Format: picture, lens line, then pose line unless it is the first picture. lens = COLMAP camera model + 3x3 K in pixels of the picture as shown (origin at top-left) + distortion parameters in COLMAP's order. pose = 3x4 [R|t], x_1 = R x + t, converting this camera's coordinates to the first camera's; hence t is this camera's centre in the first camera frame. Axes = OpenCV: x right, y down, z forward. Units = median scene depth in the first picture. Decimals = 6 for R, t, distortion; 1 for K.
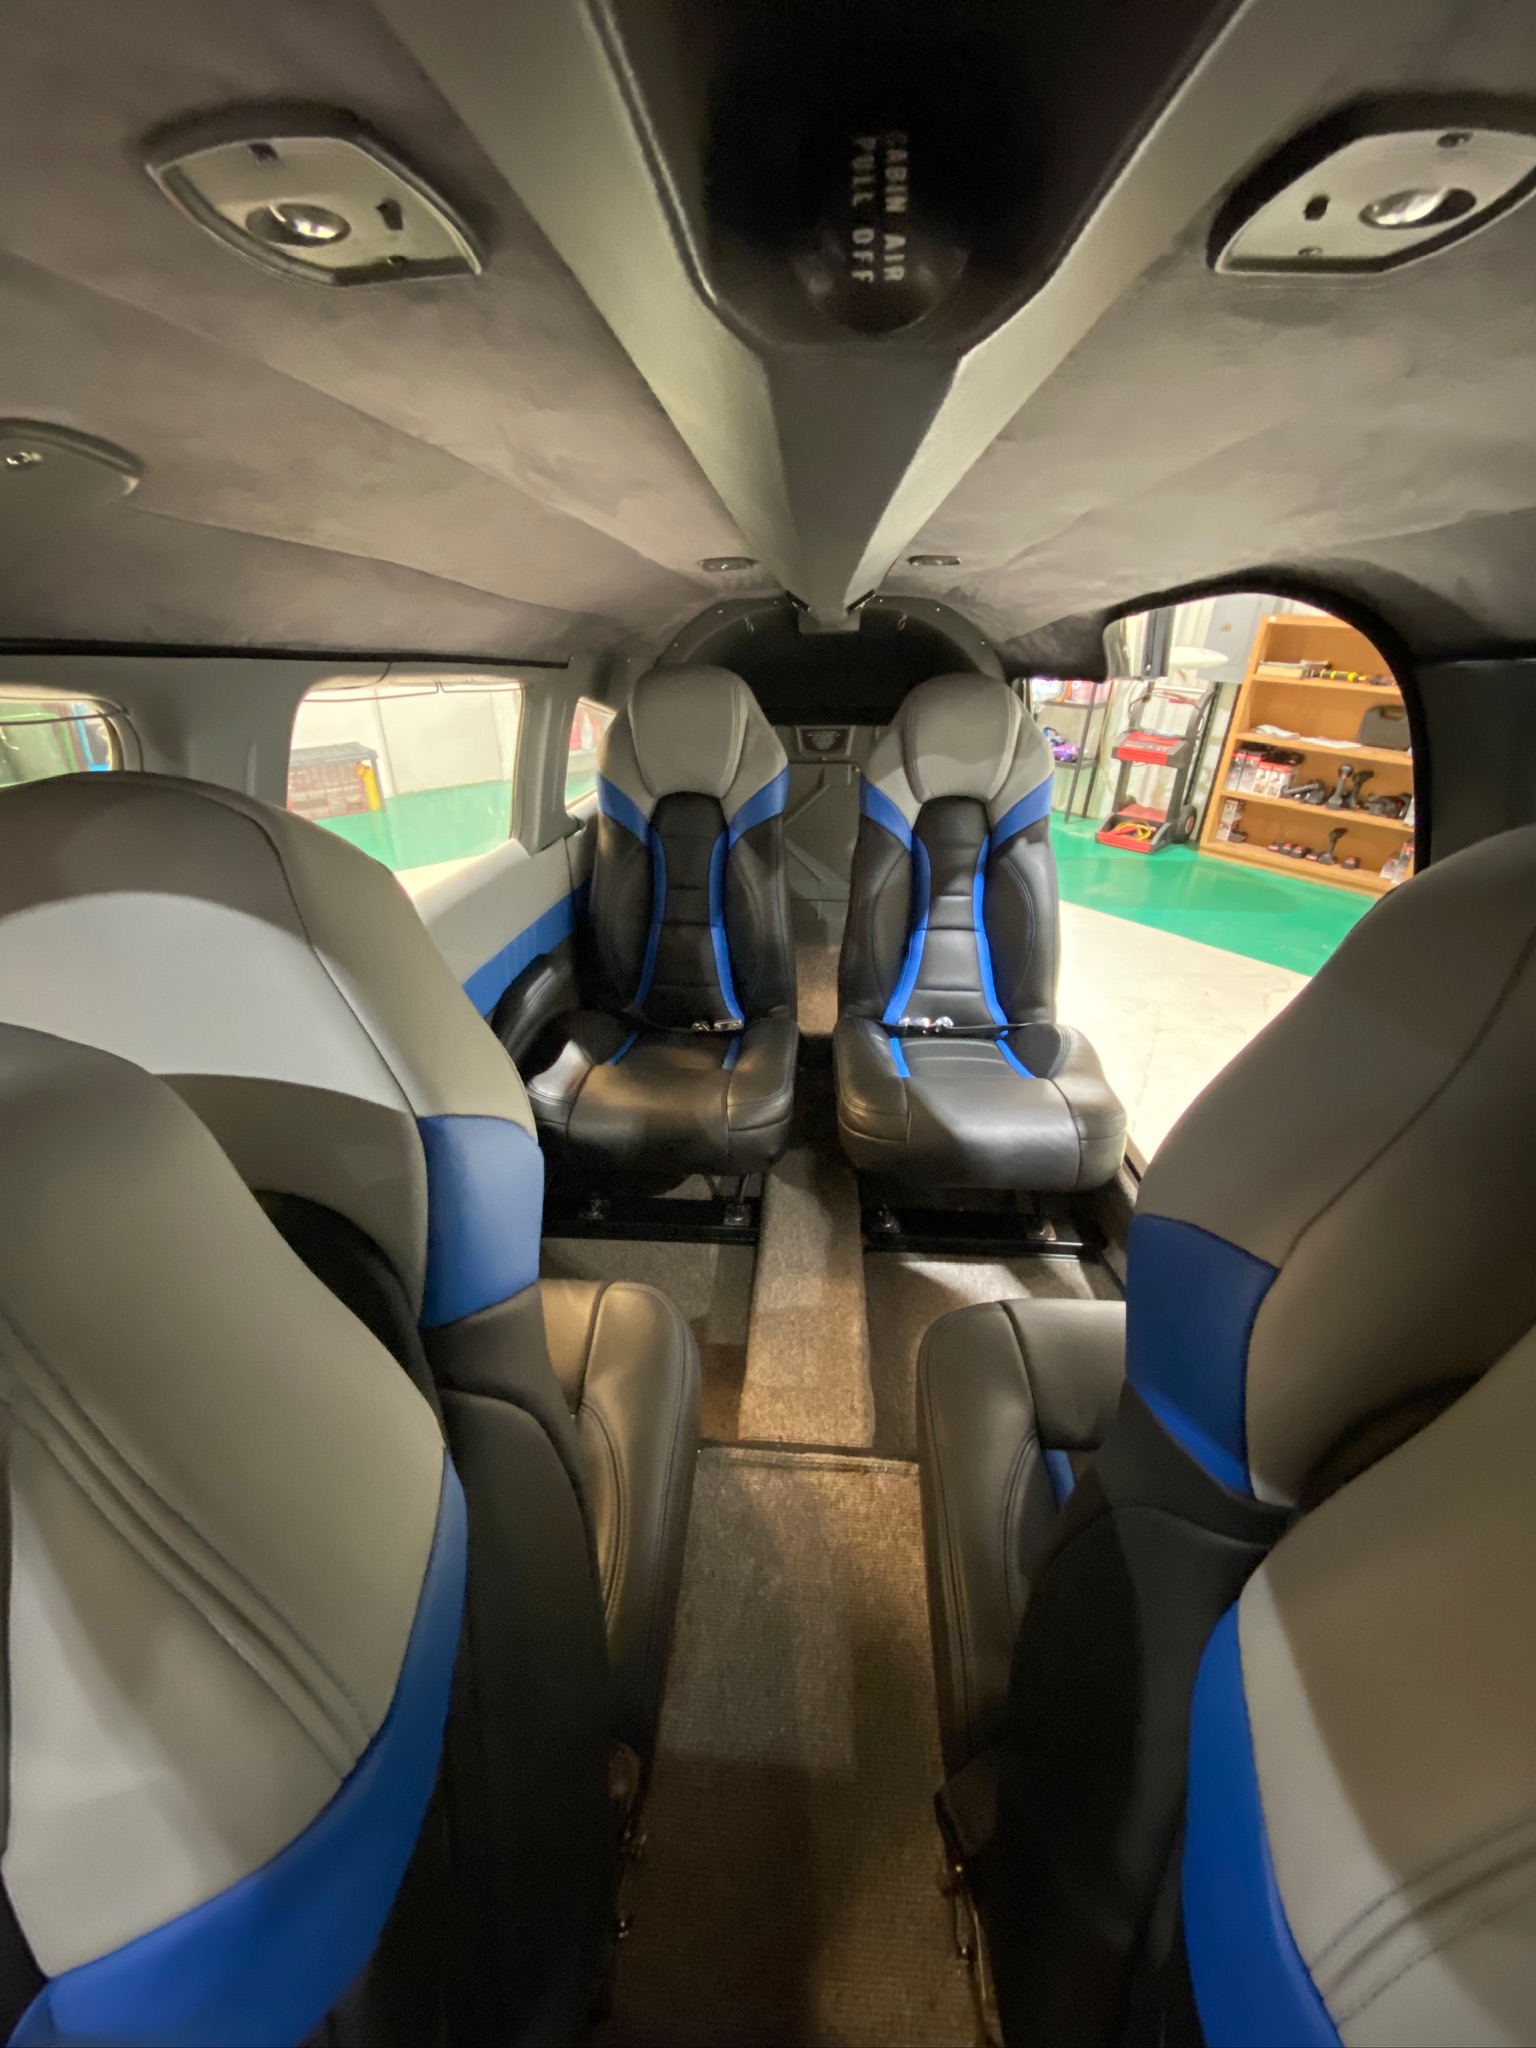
lens RADIAL K [[855.0, 0, 768.0], [0, 855.0, 1024.0], [0, 0, 1]] dist [0.000817, -0.000279]
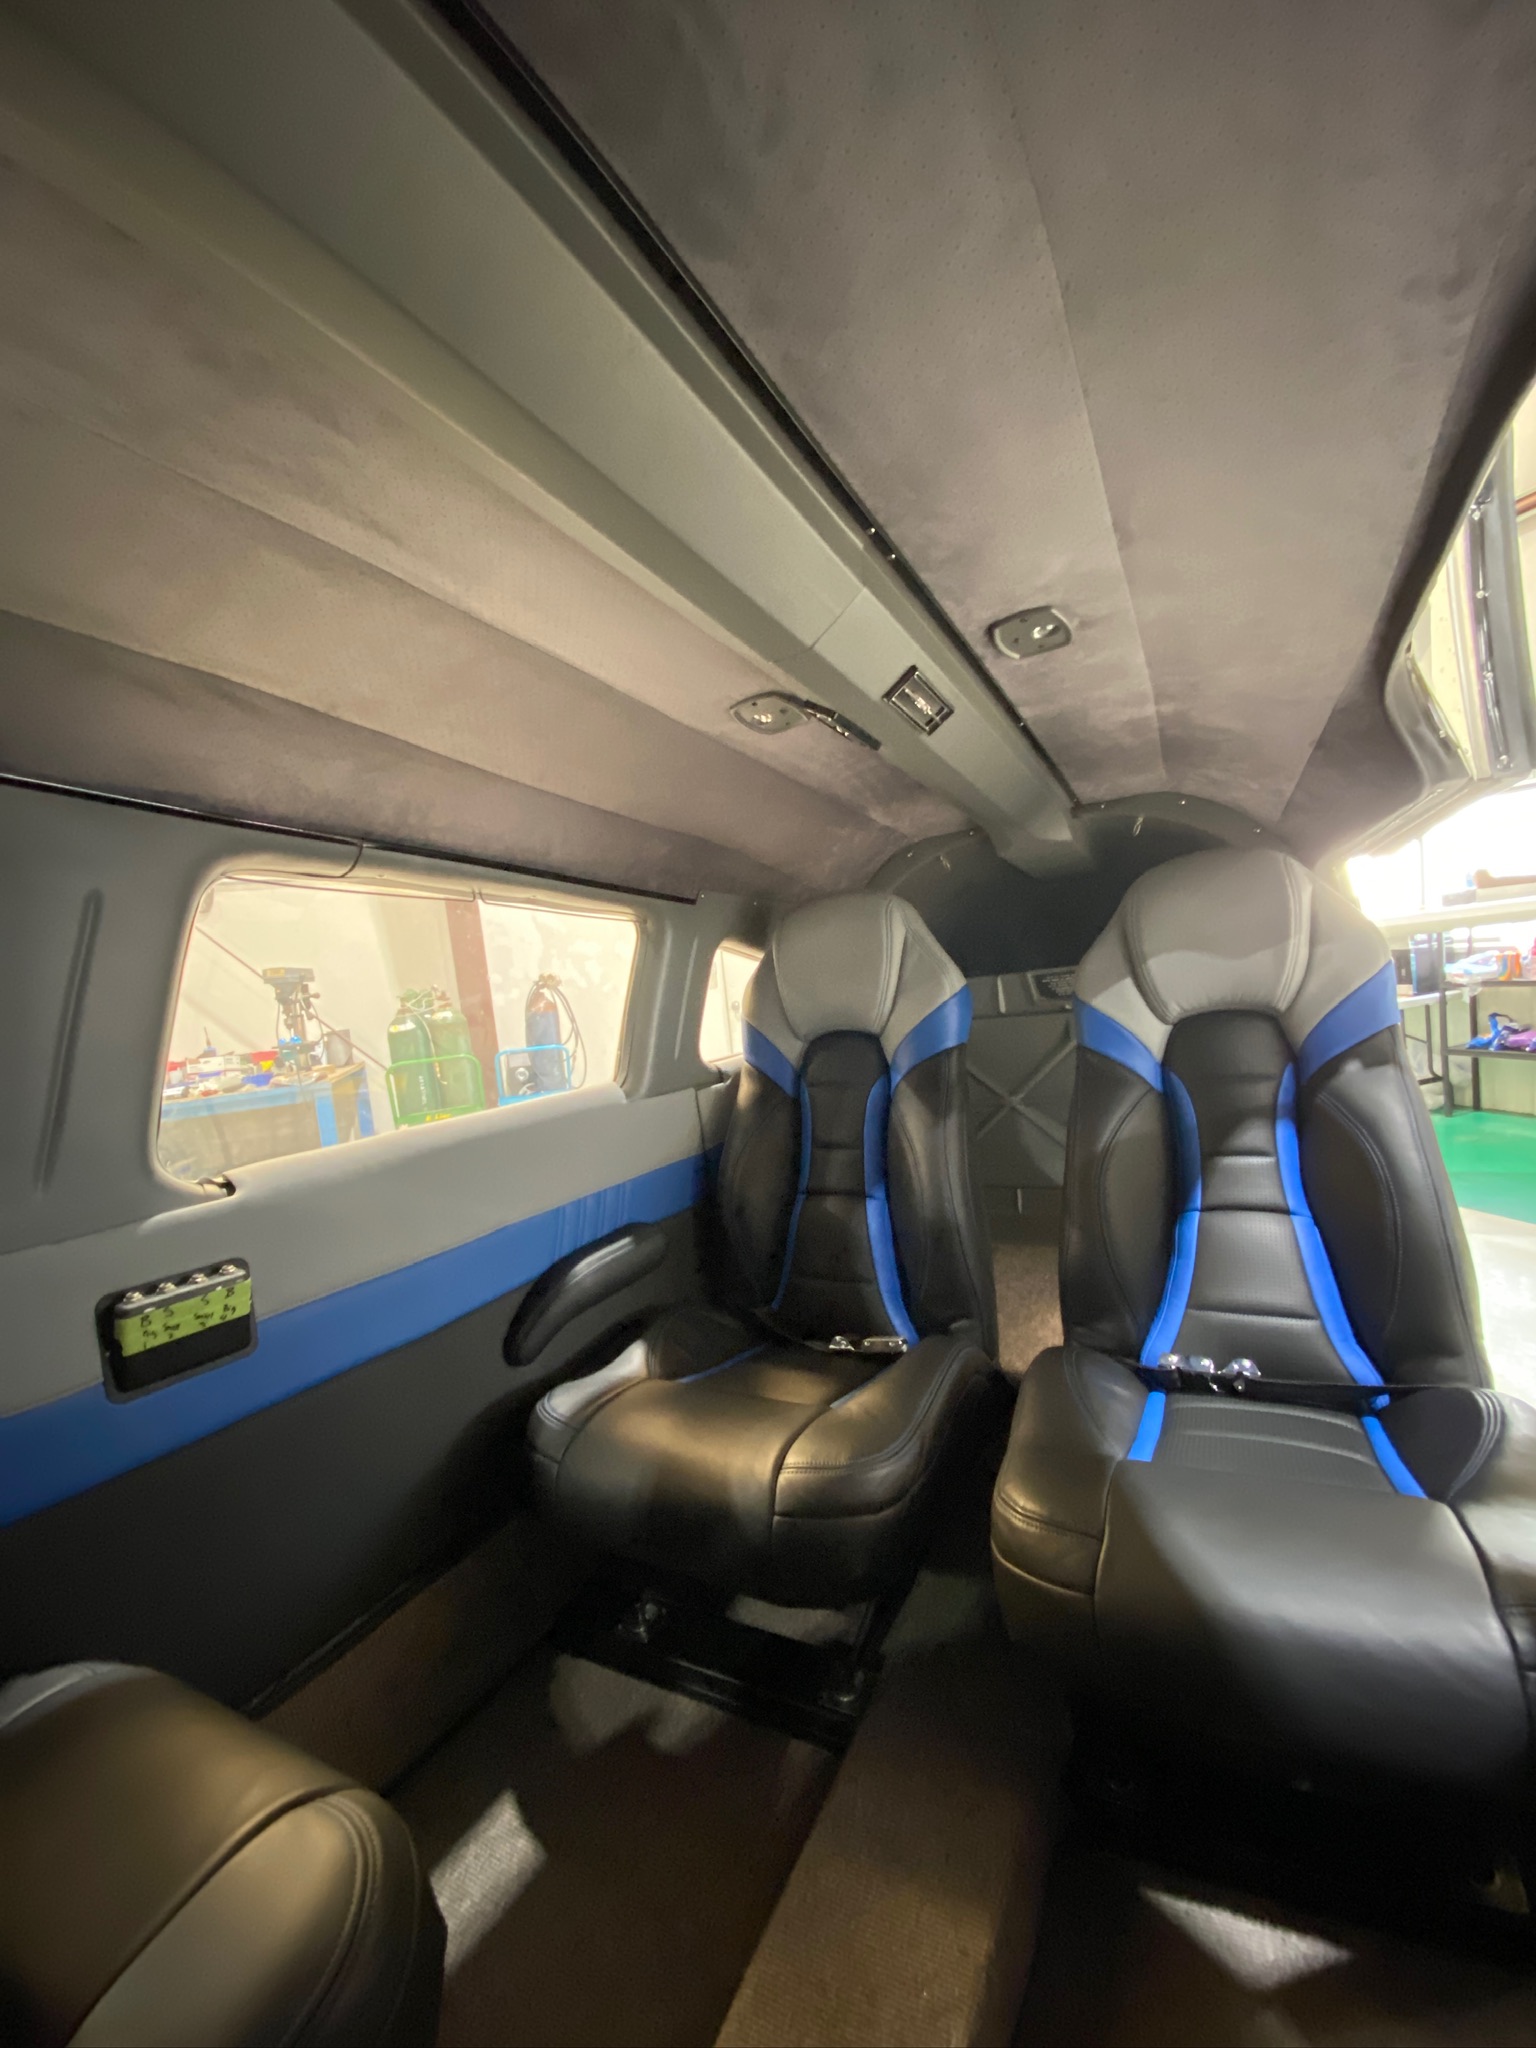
lens RADIAL K [[819.1, 0, 761.7], [0, 819.1, 1004.7], [0, 0, 1]] dist [-0.002146, -0.000180]
pose [[0.894463, -0.095255, -0.436877, 0.178854], [-0.095592, 0.913721, -0.394939, 0.022126], [0.436804, 0.395020, 0.808184, 0.317698]]
